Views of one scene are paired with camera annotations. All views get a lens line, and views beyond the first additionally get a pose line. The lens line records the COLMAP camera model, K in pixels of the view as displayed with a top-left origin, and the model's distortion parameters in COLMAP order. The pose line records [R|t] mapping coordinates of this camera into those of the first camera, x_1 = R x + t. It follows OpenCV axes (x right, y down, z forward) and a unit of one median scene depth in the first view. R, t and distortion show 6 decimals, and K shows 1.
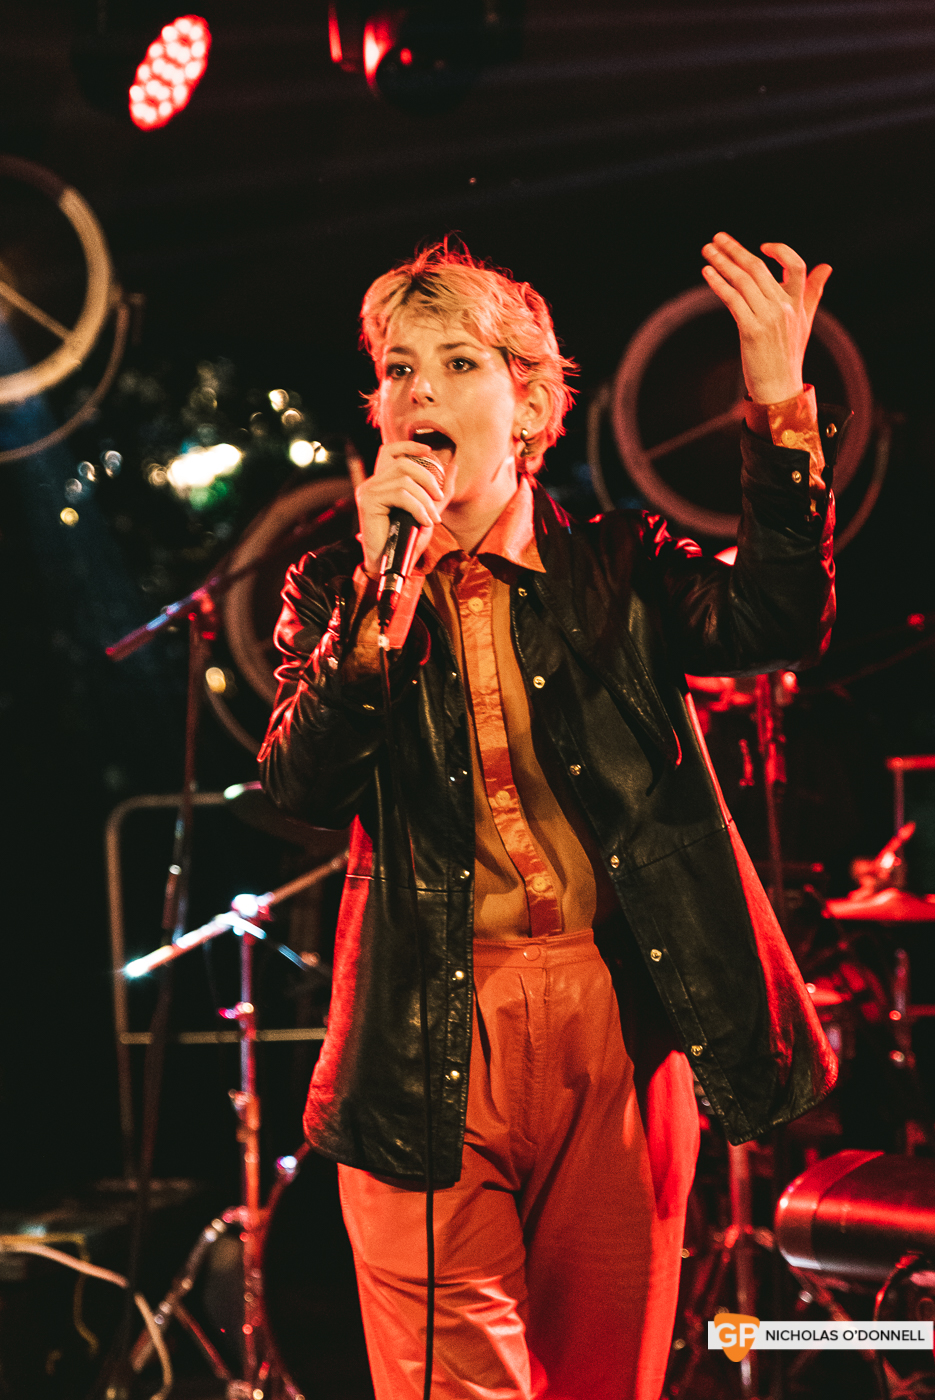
lens RADIAL K [[2873.6, 0, 466.9], [0, 2873.6, 701.9], [0, 0, 1]] dist [0.058599, 0.000000]
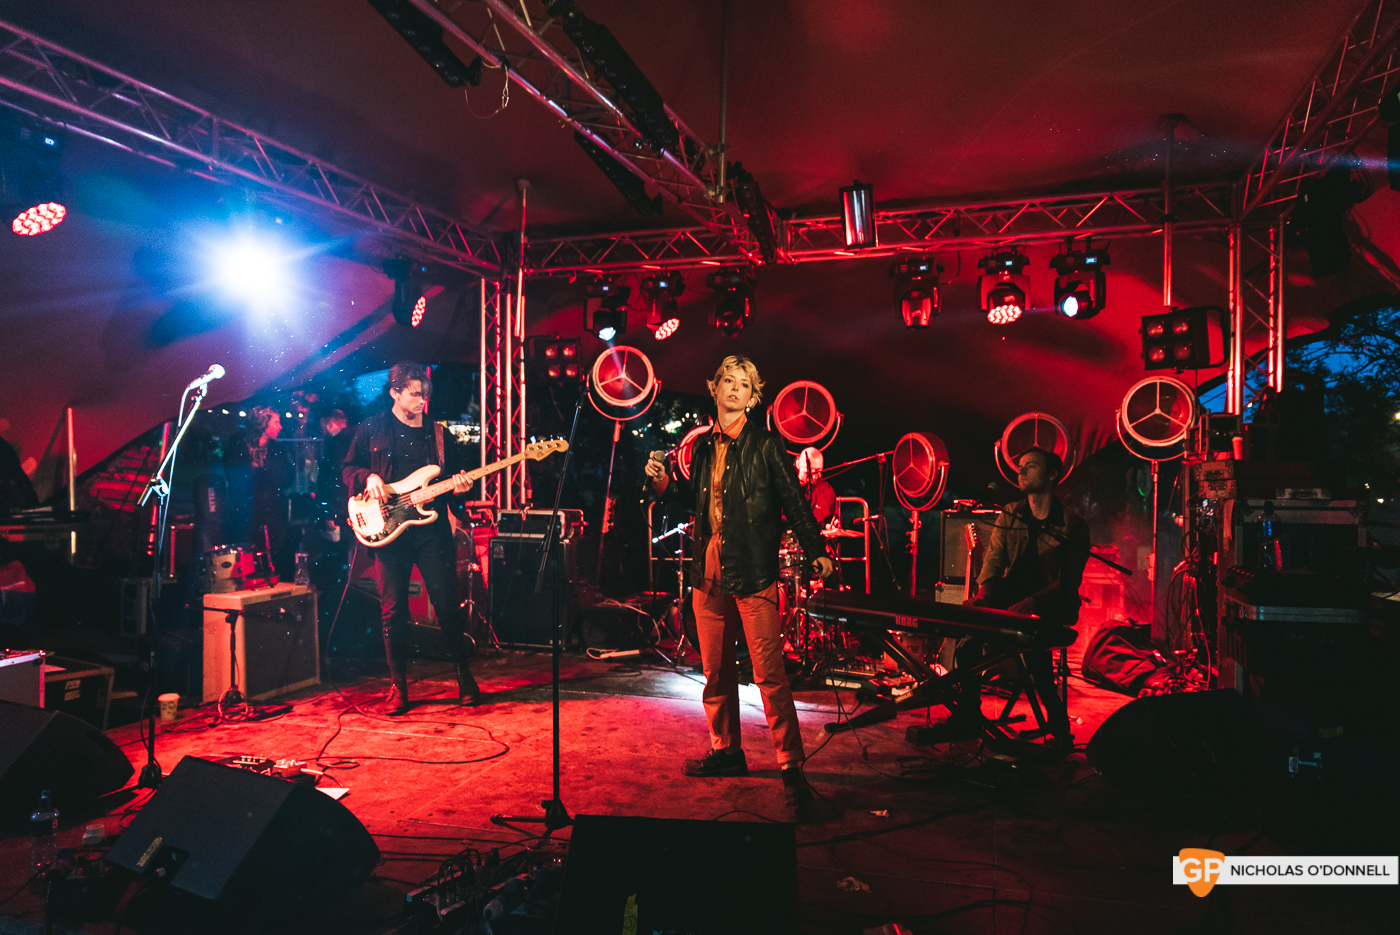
lens RADIAL K [[980.8, 0, 702.1], [0, 980.8, 465.8], [0, 0, 1]] dist [0.003408, 0.000695]
pose [[0.997170, 0.029962, -0.068952, 0.048968], [-0.028042, 0.999196, 0.028654, -0.059402], [0.069755, -0.026640, 0.997208, -0.416495]]
